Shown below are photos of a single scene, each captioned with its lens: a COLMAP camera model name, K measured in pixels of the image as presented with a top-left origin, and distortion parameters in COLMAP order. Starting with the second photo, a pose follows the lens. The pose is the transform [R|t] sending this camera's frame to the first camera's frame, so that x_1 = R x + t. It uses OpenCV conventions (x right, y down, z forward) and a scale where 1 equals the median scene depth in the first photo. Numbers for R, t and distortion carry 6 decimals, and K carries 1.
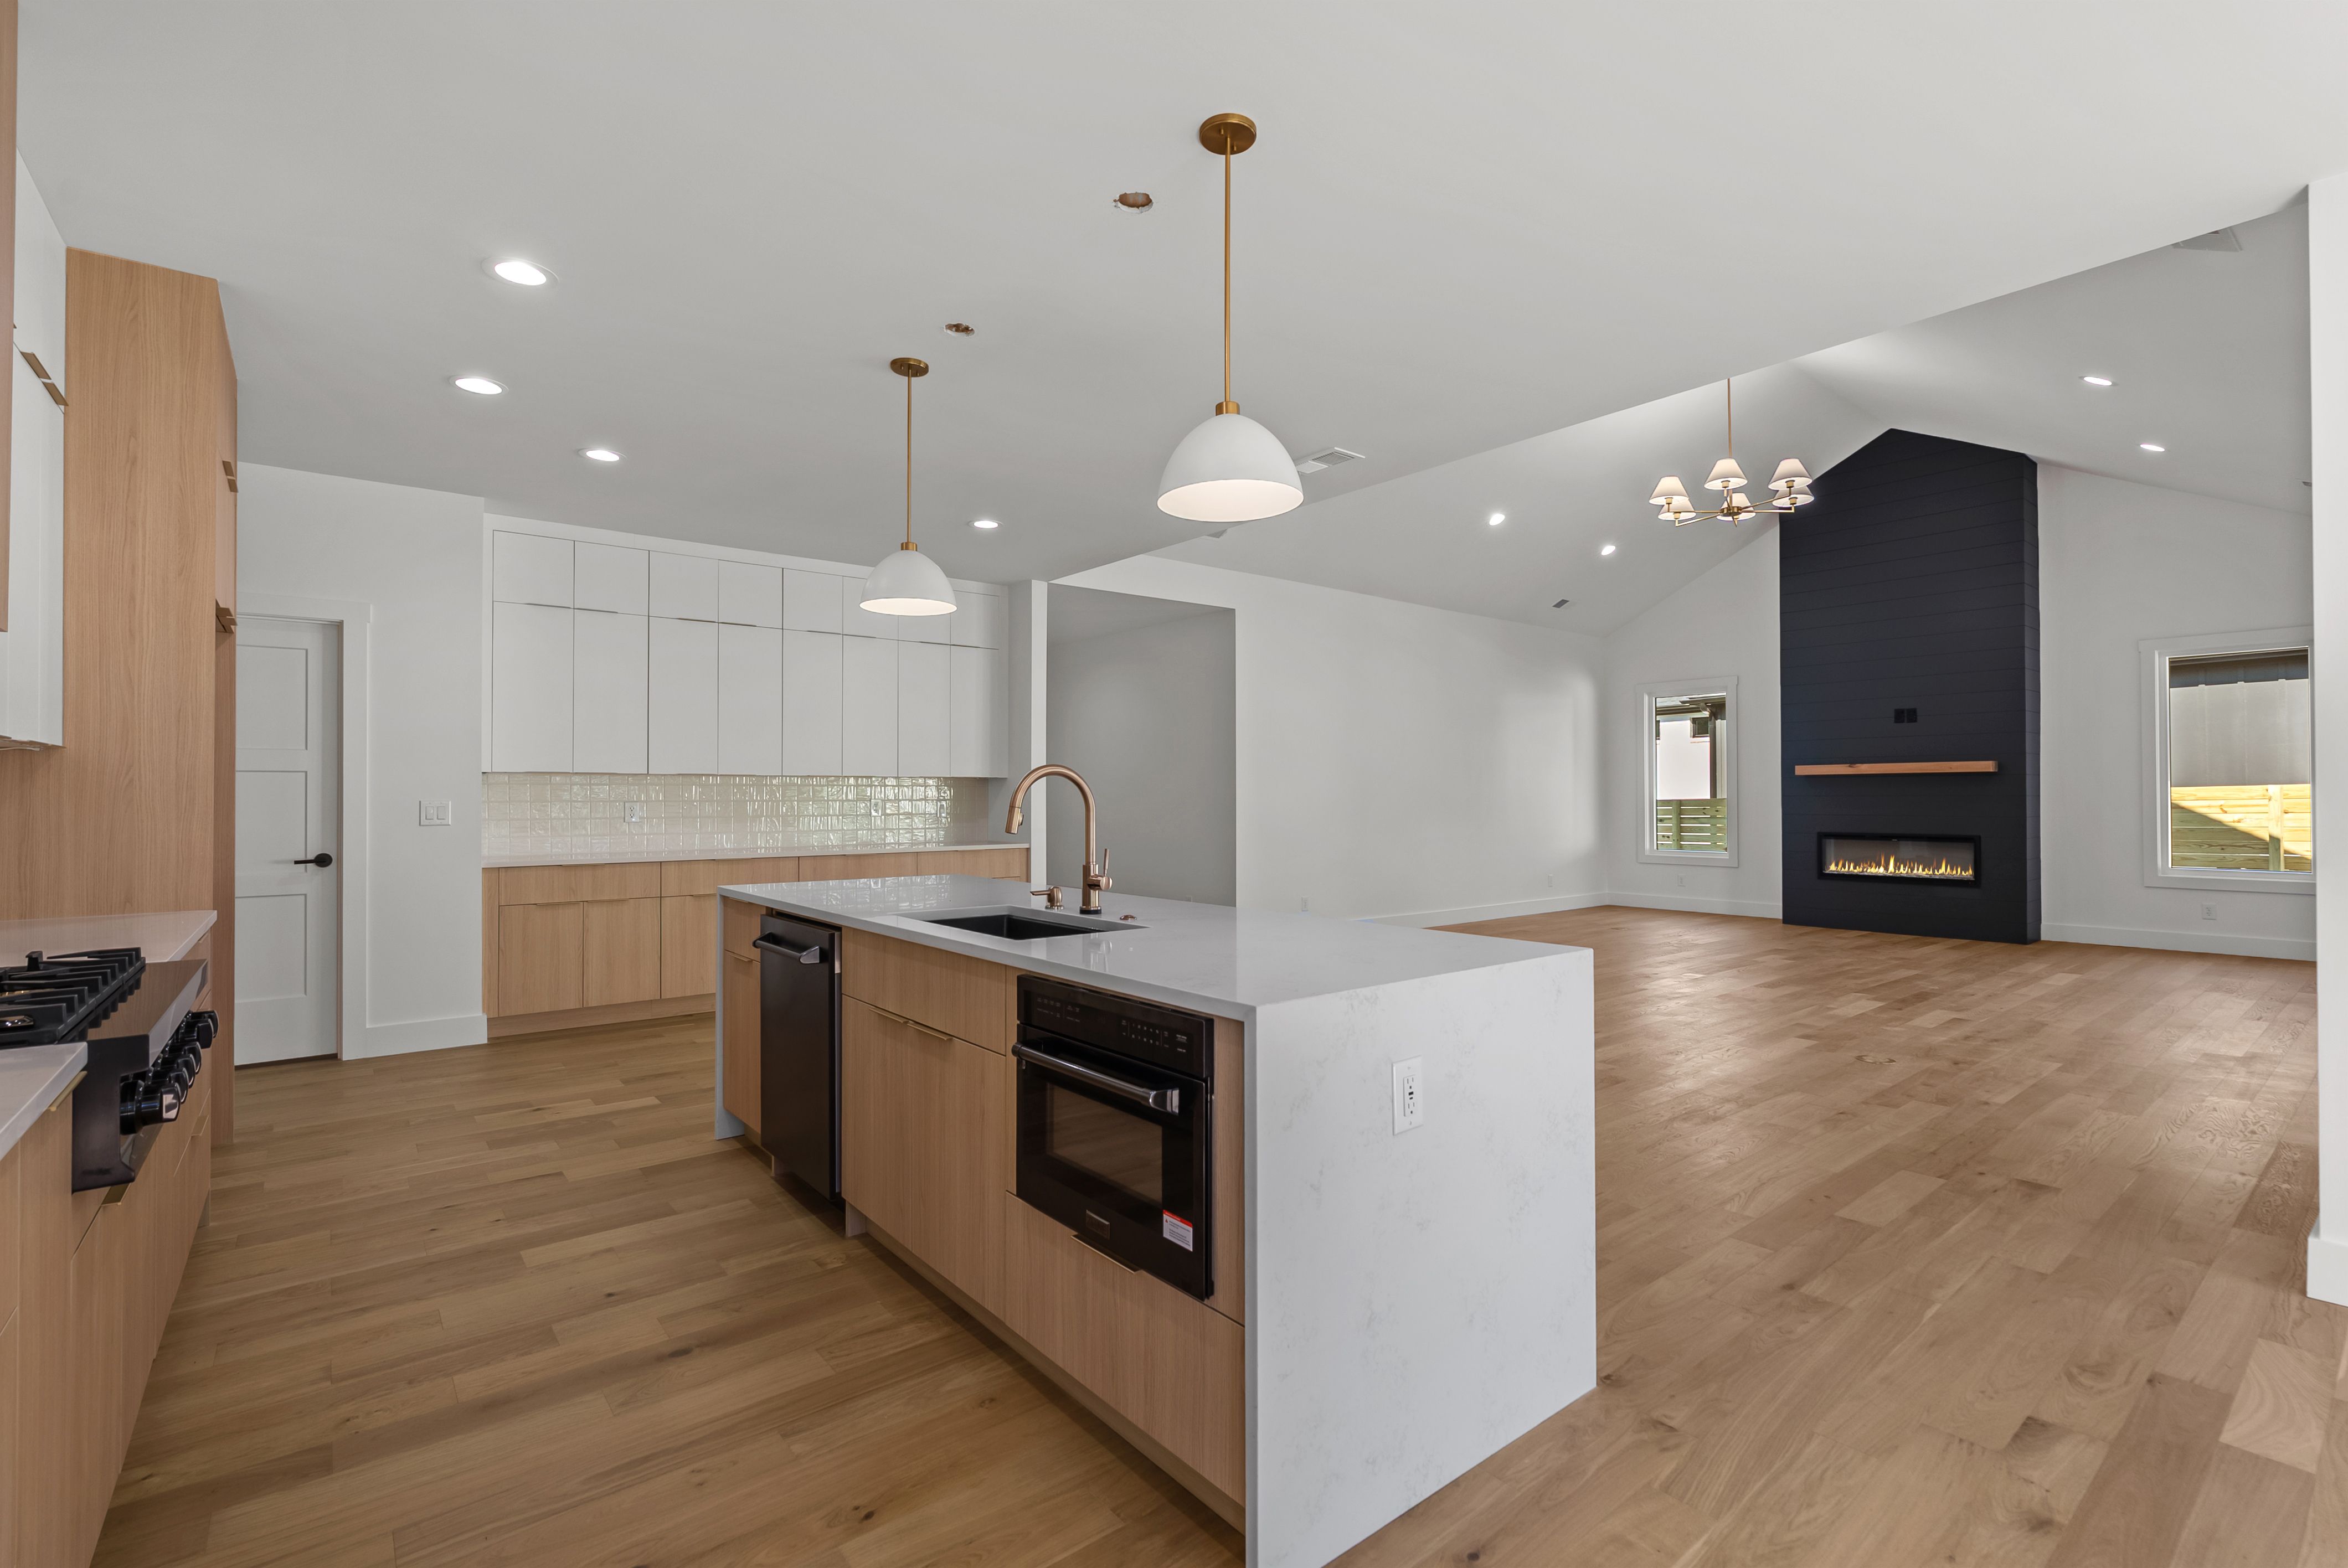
lens RADIAL K [[1056.4, 0, 1183.1], [0, 1056.4, 784.0], [0, 0, 1]] dist [-0.005620, 0.001889]
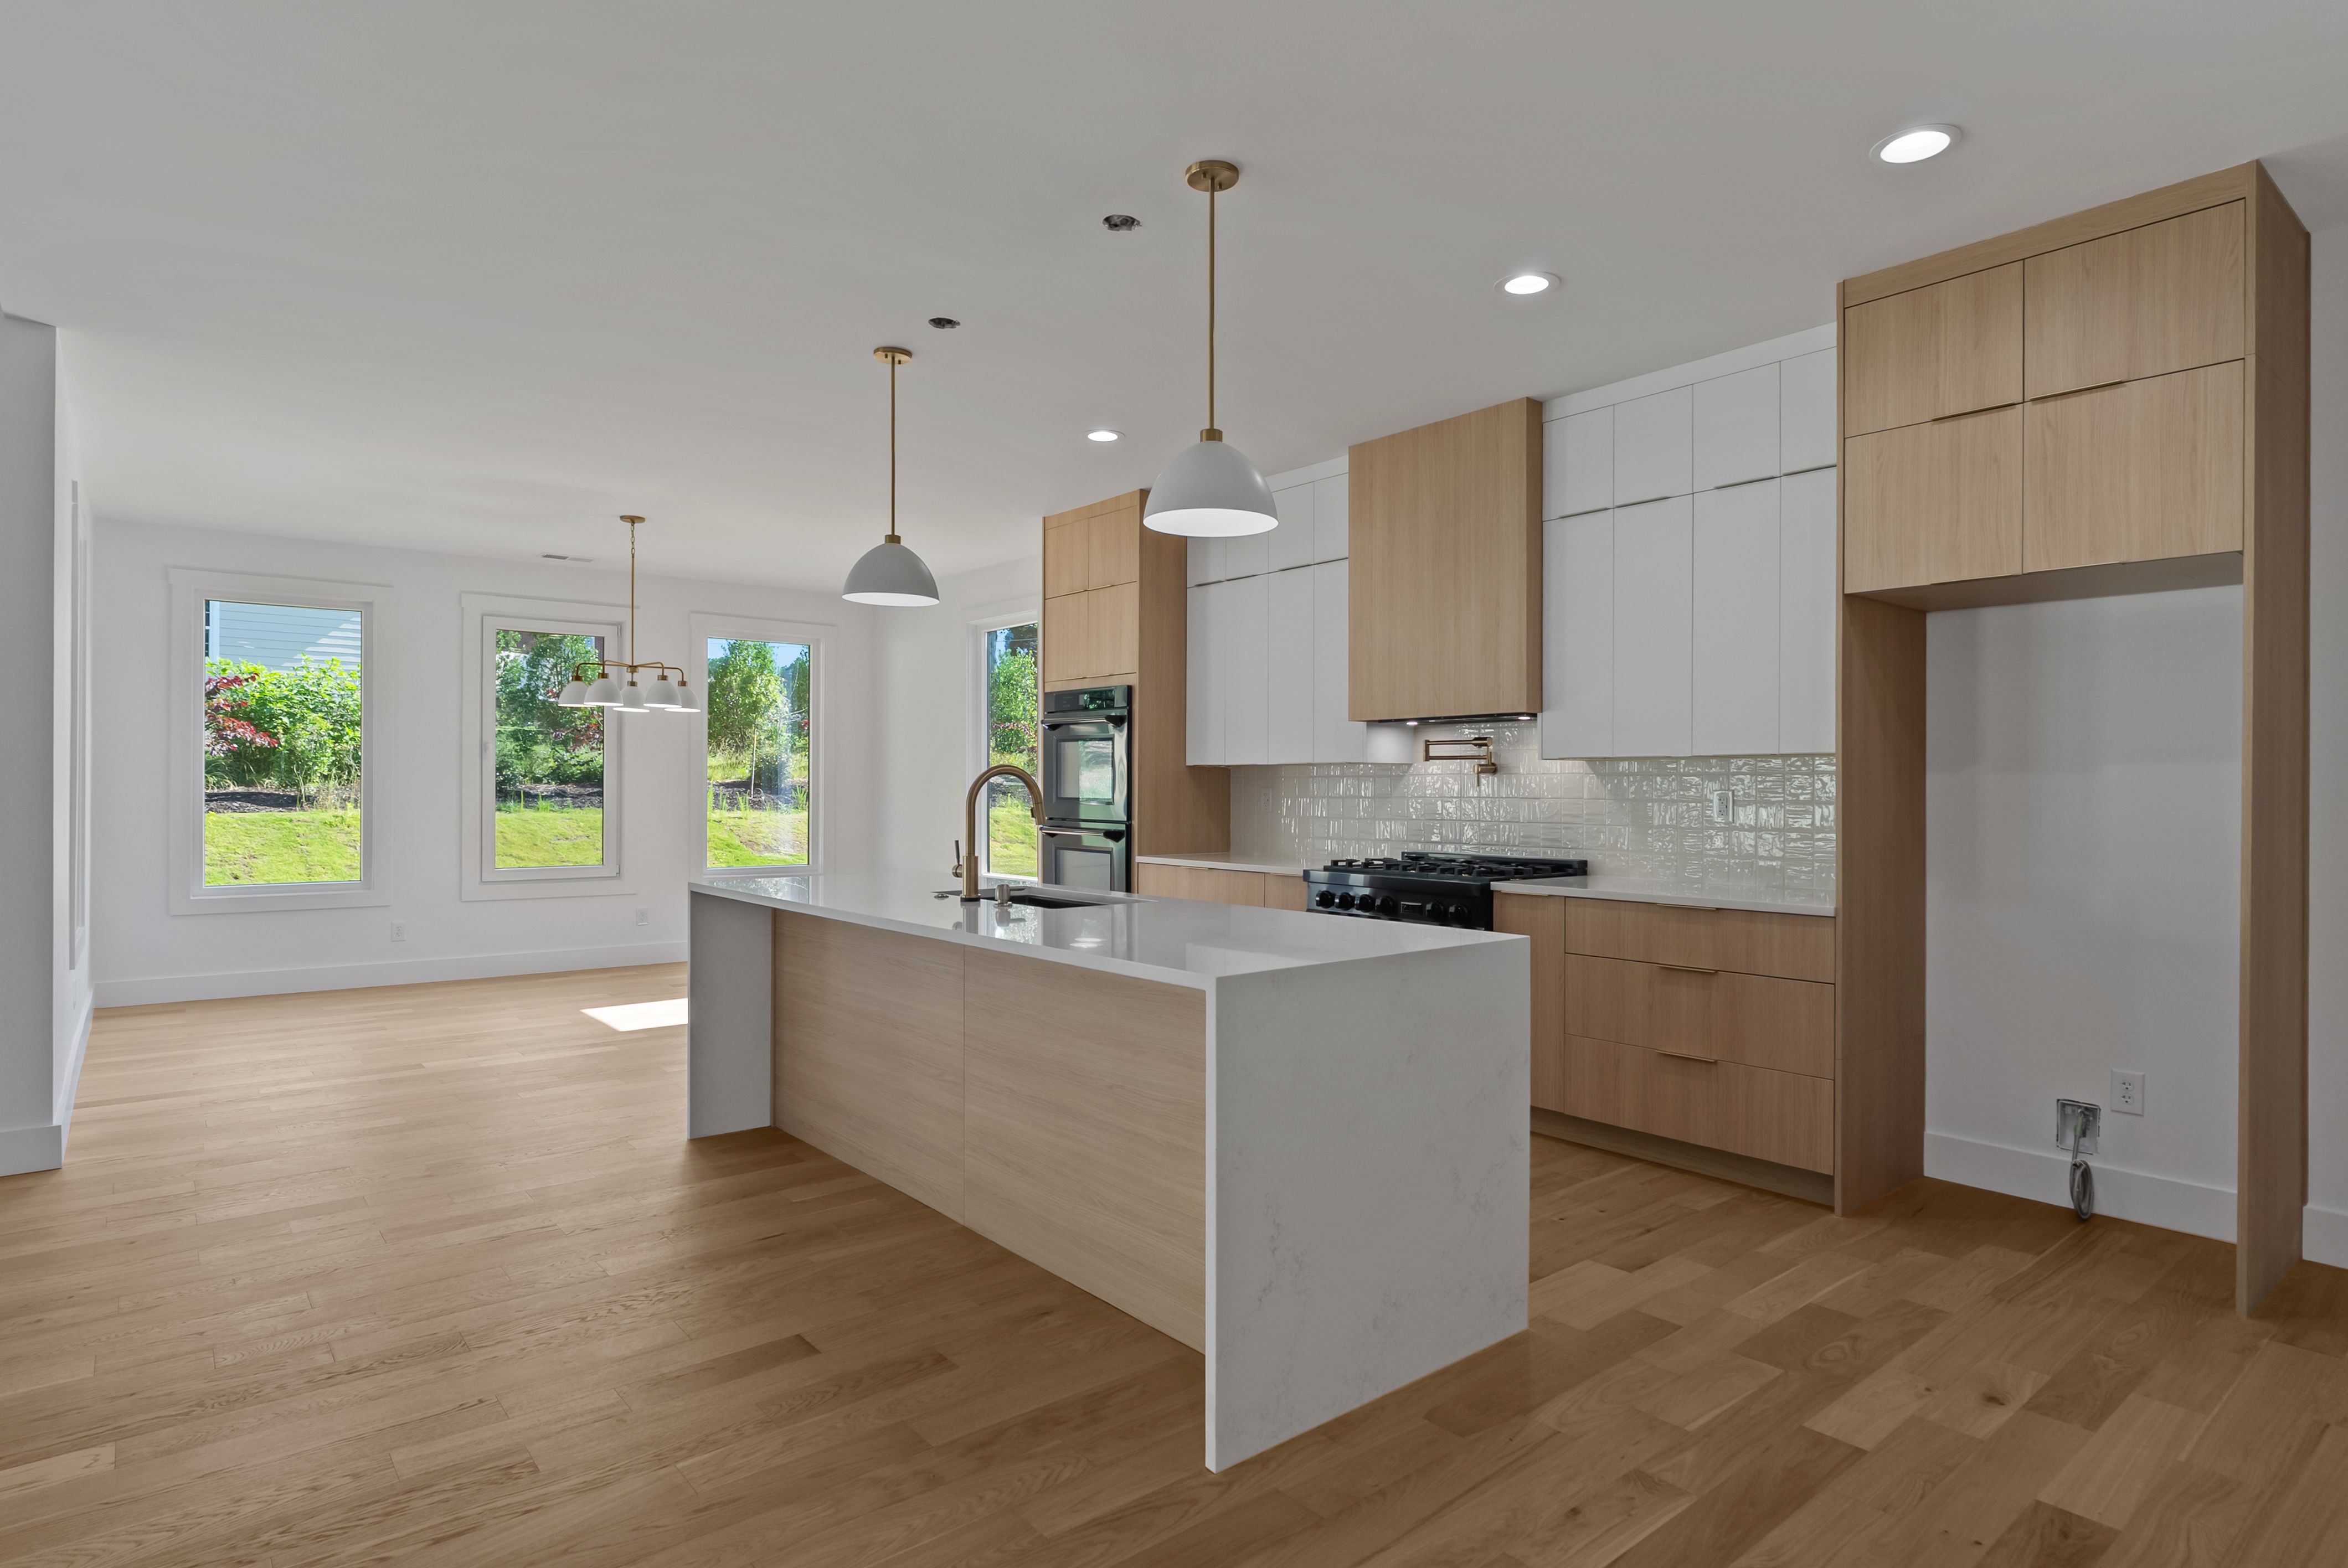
lens RADIAL K [[1258.9, 0, 1181.1], [0, 1258.9, 792.0], [0, 0, 1]] dist [-0.004884, 0.000877]
pose [[-0.999970, -0.002015, -0.007451, -0.095303], [-0.001957, 0.999967, -0.007854, 0.006576], [0.007467, -0.007839, -0.999941, 0.747961]]
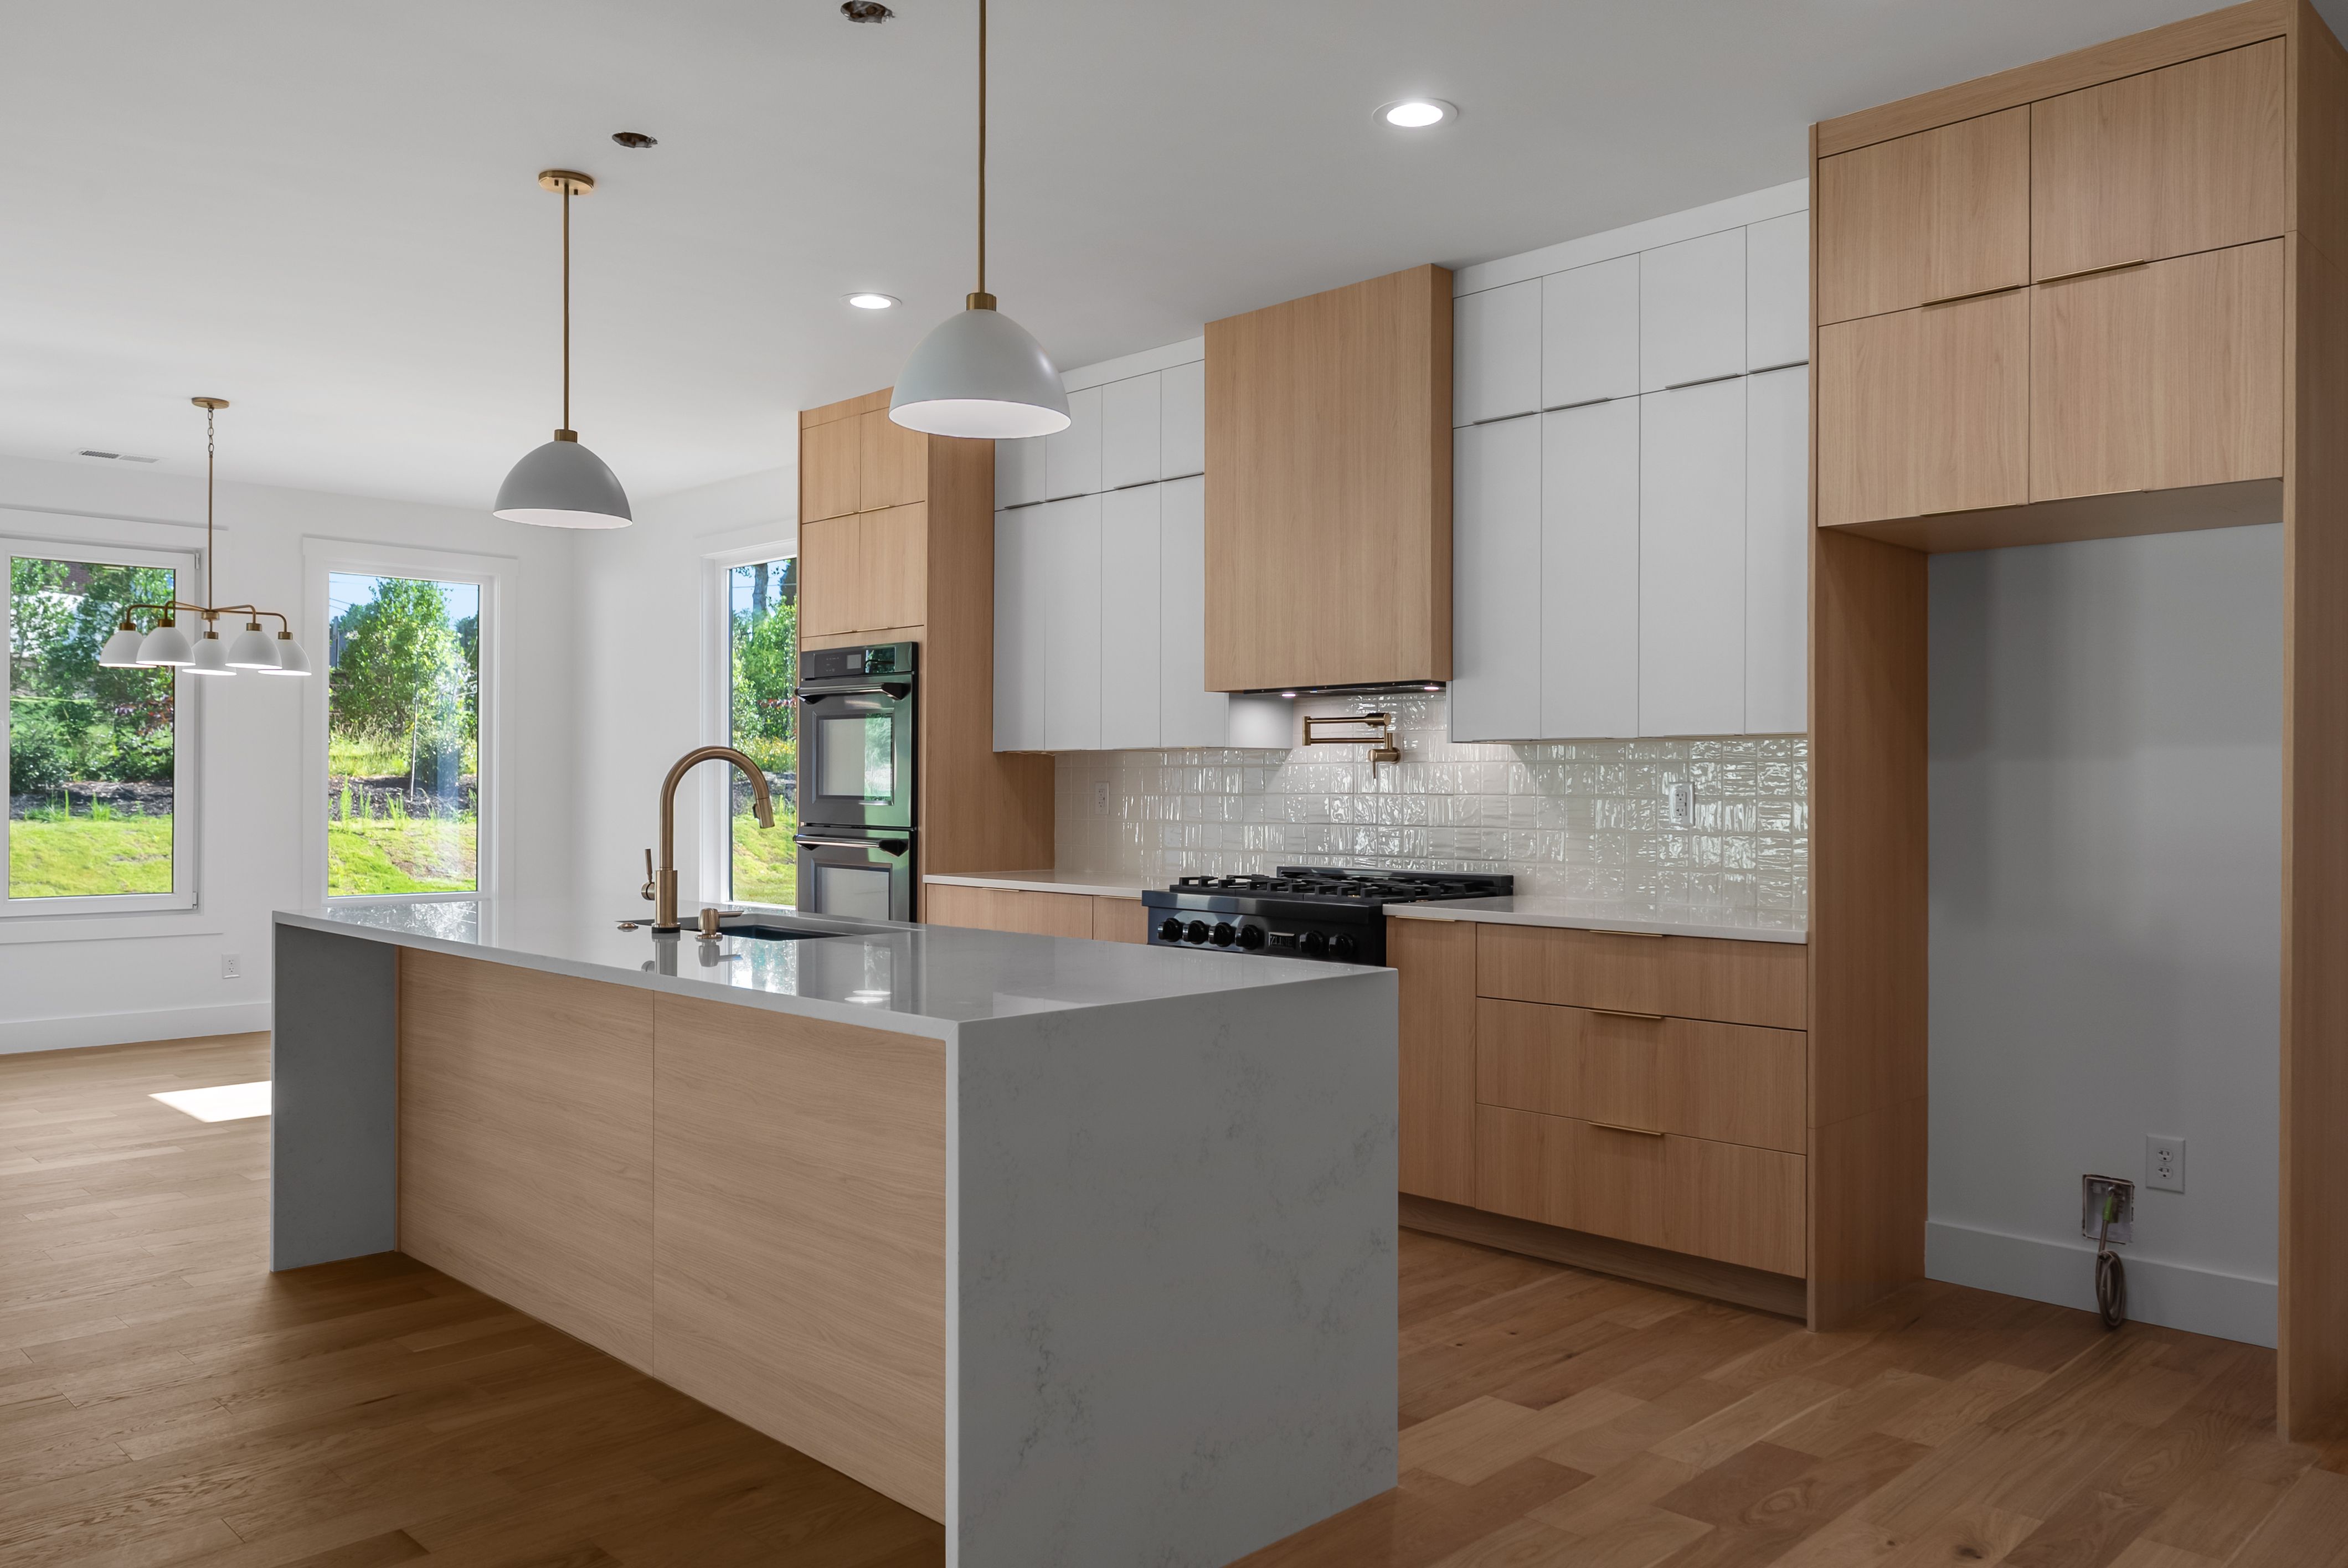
lens RADIAL K [[1714.7, 0, 1181.2], [0, 1714.7, 790.1], [0, 0, 1]] dist [-0.000668, 0.002106]
pose [[-0.995373, -0.001593, -0.096078, -0.112814], [-0.000618, 0.999948, -0.010184, 0.009270], [0.096089, -0.010078, -0.995322, 0.755338]]
